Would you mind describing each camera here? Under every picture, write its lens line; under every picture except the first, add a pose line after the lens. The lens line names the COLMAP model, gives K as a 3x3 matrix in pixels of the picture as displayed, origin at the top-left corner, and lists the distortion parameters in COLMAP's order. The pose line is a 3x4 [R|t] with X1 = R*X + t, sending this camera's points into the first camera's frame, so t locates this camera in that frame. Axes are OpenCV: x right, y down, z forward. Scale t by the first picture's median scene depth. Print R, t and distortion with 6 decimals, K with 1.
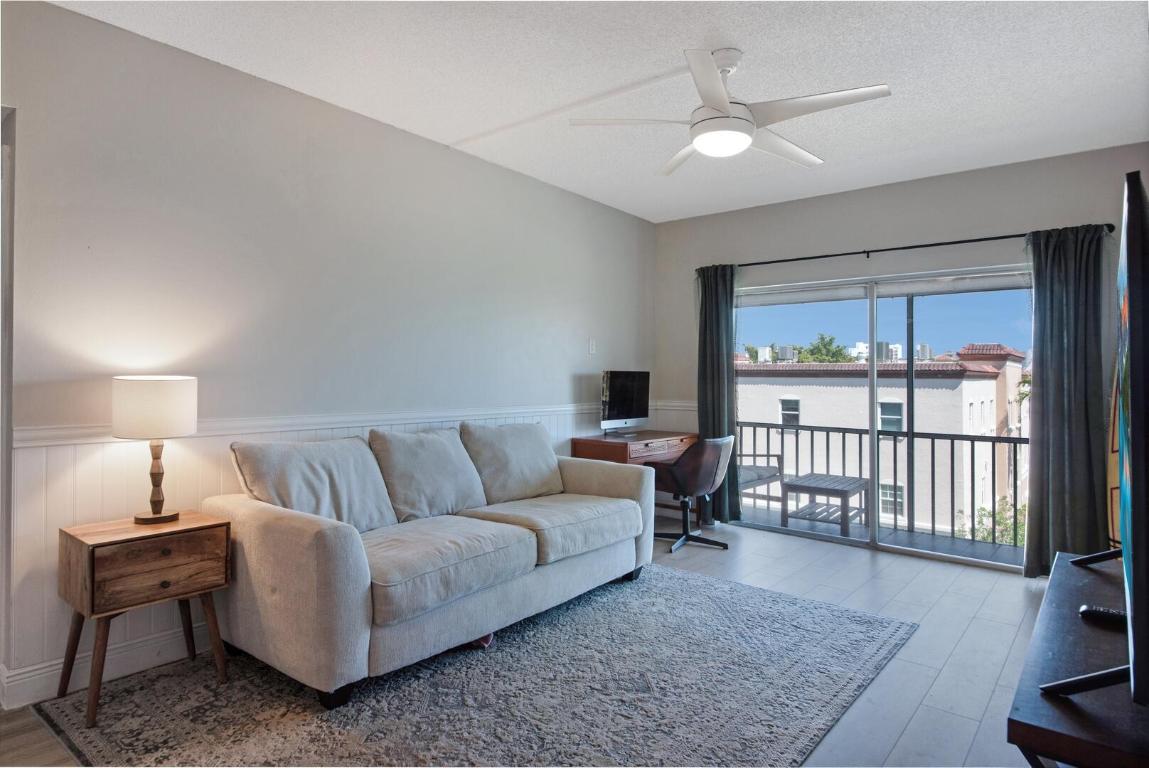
lens RADIAL K [[662.5, 0, 652.0], [0, 662.5, 364.5], [0, 0, 1]] dist [0.024884, -0.017984]
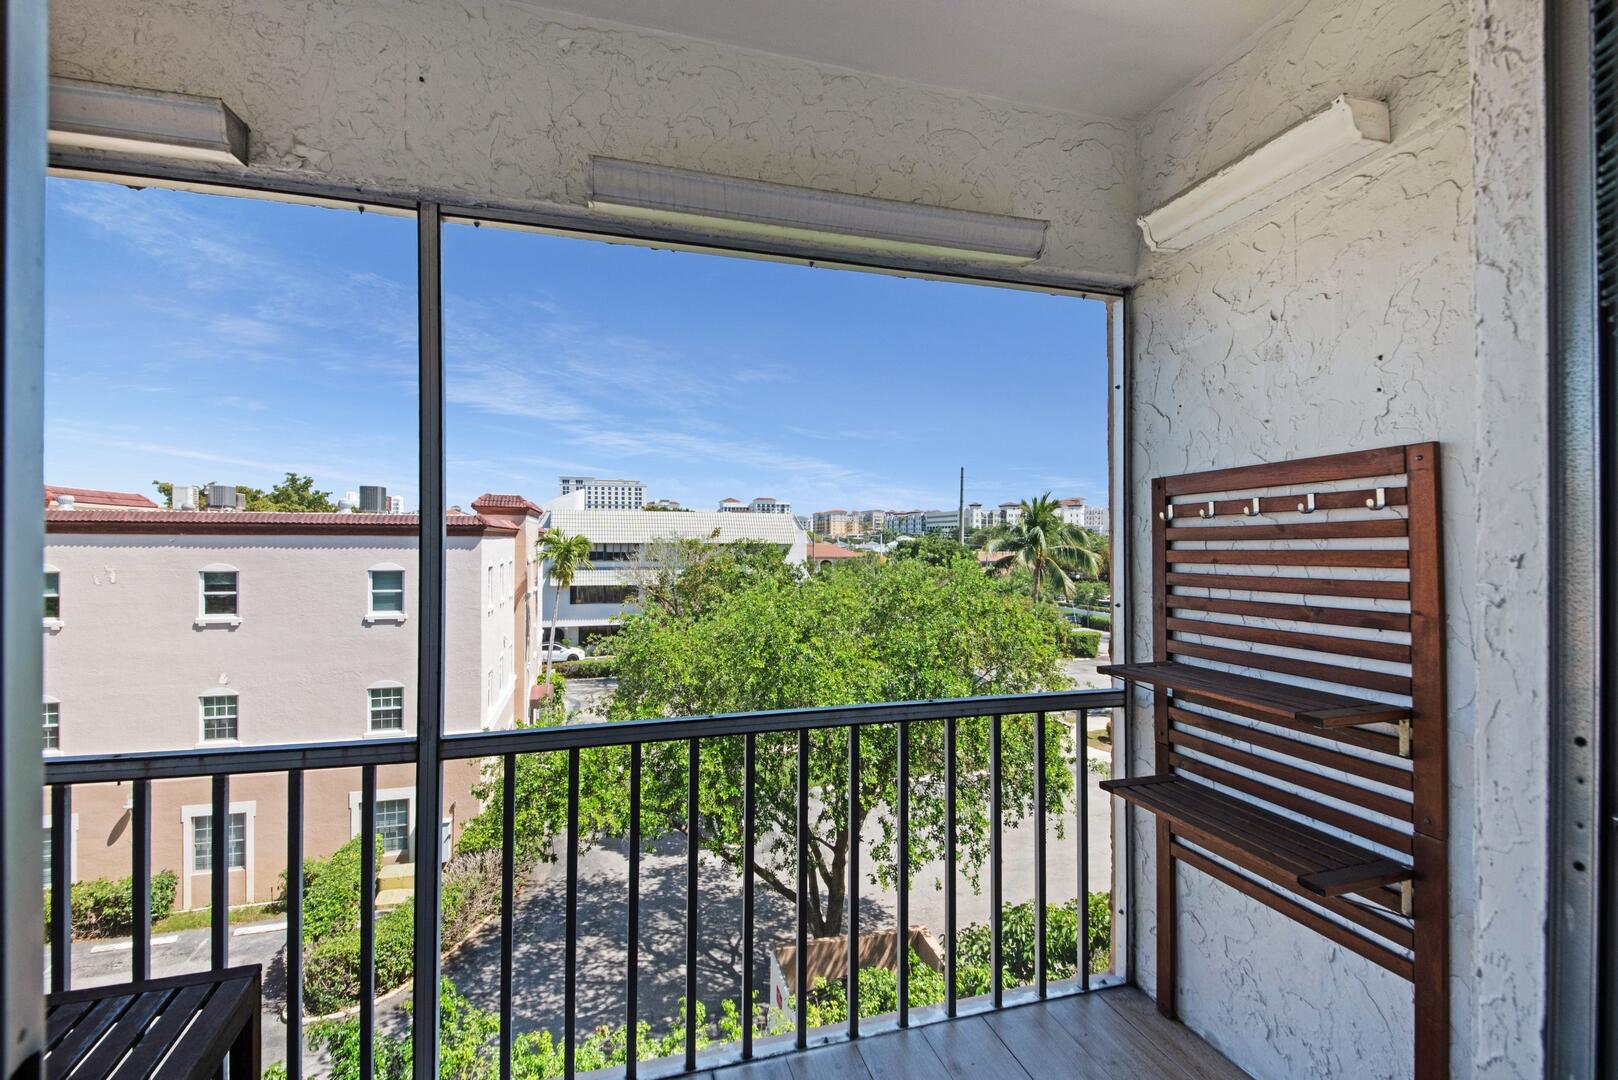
lens RADIAL K [[736.3, 0, 813.3], [0, 736.3, 535.9], [0, 0, 1]] dist [-0.043953, -0.000490]
pose [[0.647345, 0.001248, 0.762196, 0.059660], [-0.018329, 0.999735, 0.013931, 0.000890], [-0.761977, -0.022988, 0.647196, 0.155074]]
